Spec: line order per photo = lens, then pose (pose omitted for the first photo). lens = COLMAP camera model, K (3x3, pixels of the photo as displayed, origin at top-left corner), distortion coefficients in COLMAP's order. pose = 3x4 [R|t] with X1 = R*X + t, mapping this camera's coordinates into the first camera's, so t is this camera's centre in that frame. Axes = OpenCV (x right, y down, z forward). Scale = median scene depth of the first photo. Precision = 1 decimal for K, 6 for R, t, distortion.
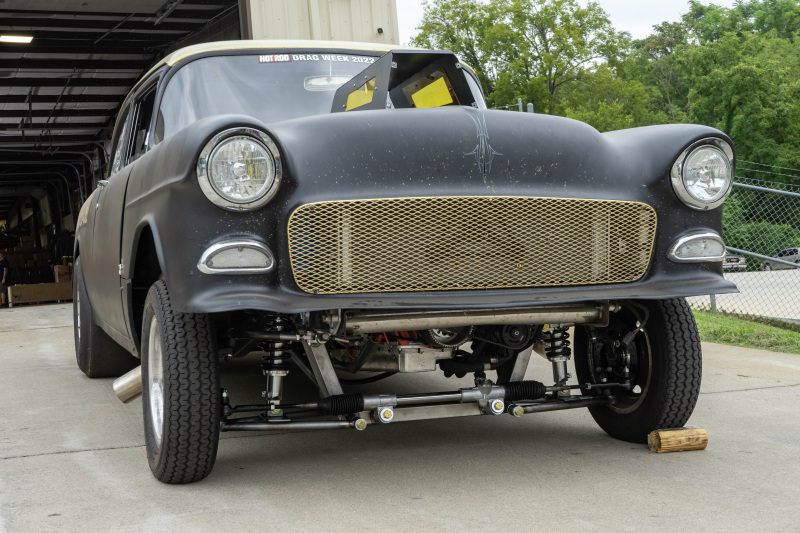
lens RADIAL K [[1104.6, 0, 400.0], [0, 1104.6, 266.5], [0, 0, 1]] dist [-0.000500, 0.033526]
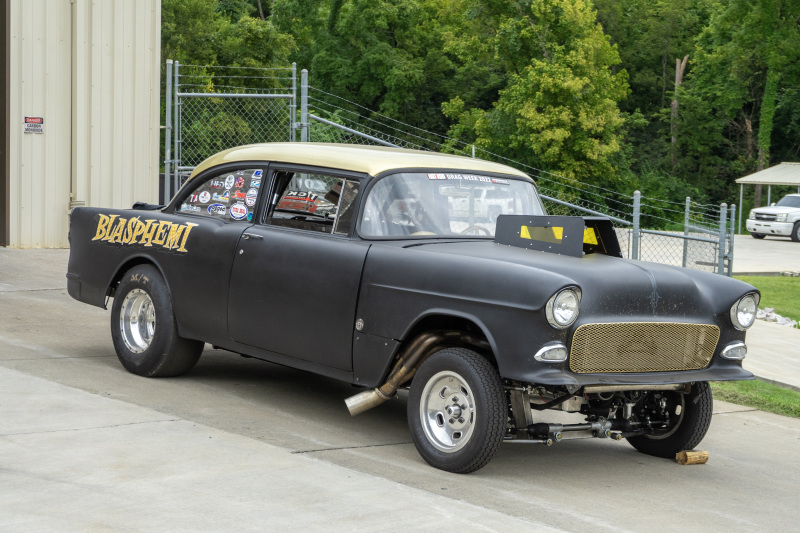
lens RADIAL K [[1618.9, 0, 400.0], [0, 1618.9, 266.5], [0, 0, 1]] dist [0.032733, 0.157041]
pose [[0.924456, 0.081609, 0.372452, -1.102188], [-0.105357, 0.993468, 0.043824, -0.191416], [-0.366443, -0.079754, 0.927016, -1.092869]]
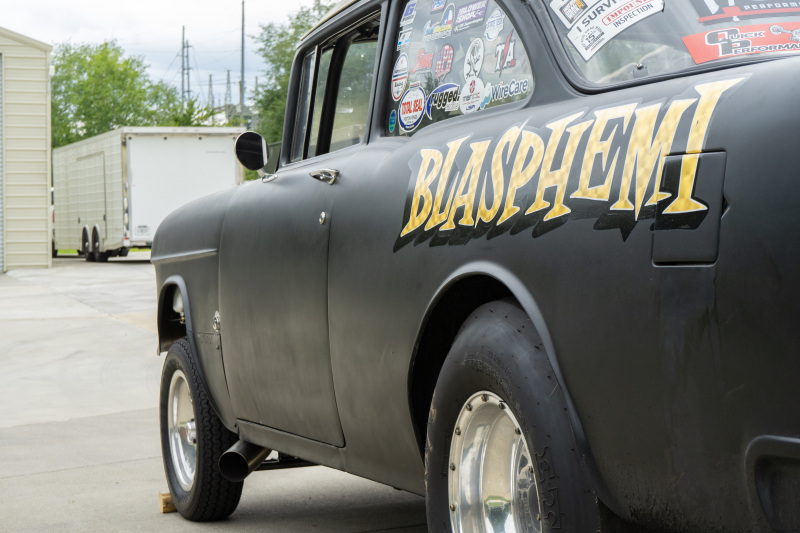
lens RADIAL K [[1618.9, 0, 400.0], [0, 1618.9, 266.5], [0, 0, 1]] dist [0.032733, 0.157041]
pose [[0.999594, 0.009212, 0.026976, -0.554659], [-0.009506, 0.999896, 0.010803, -0.045577], [-0.026873, -0.011055, 0.999578, 0.955799]]
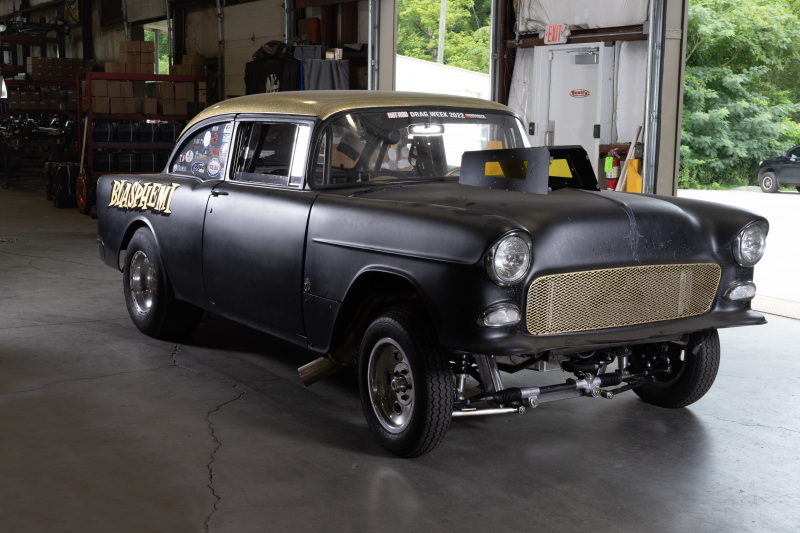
lens RADIAL K [[1104.6, 0, 400.0], [0, 1104.6, 266.5], [0, 0, 1]] dist [-0.000500, 0.033526]
pose [[0.968857, 0.004608, 0.247576, -0.514074], [-0.033028, 0.993298, 0.110762, -0.186232], [-0.245407, -0.115490, 0.962516, -0.311499]]
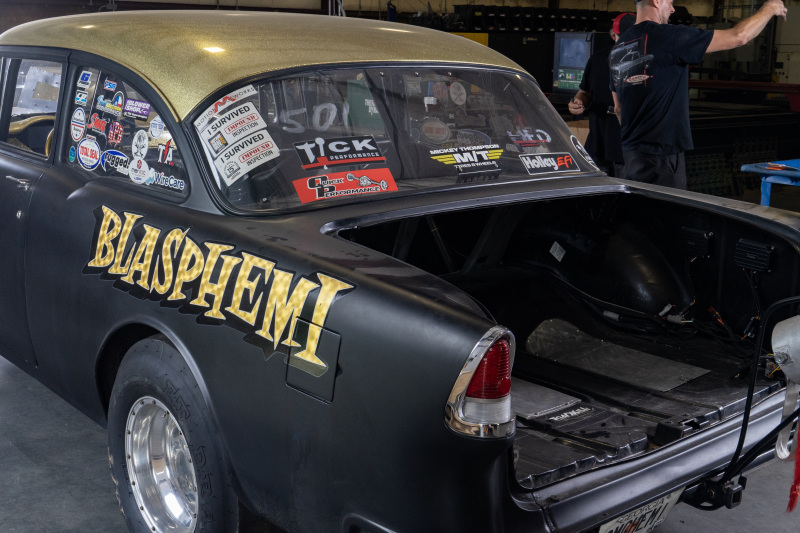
lens RADIAL K [[1008.4, 0, 400.0], [0, 1008.4, 266.5], [0, 0, 1]] dist [0.015061, 0.007135]
pose [[0.921768, -0.004899, 0.387712, -0.613530], [-0.083394, 0.974015, 0.210572, -0.240904], [-0.378669, -0.226431, 0.897407, 1.011738]]
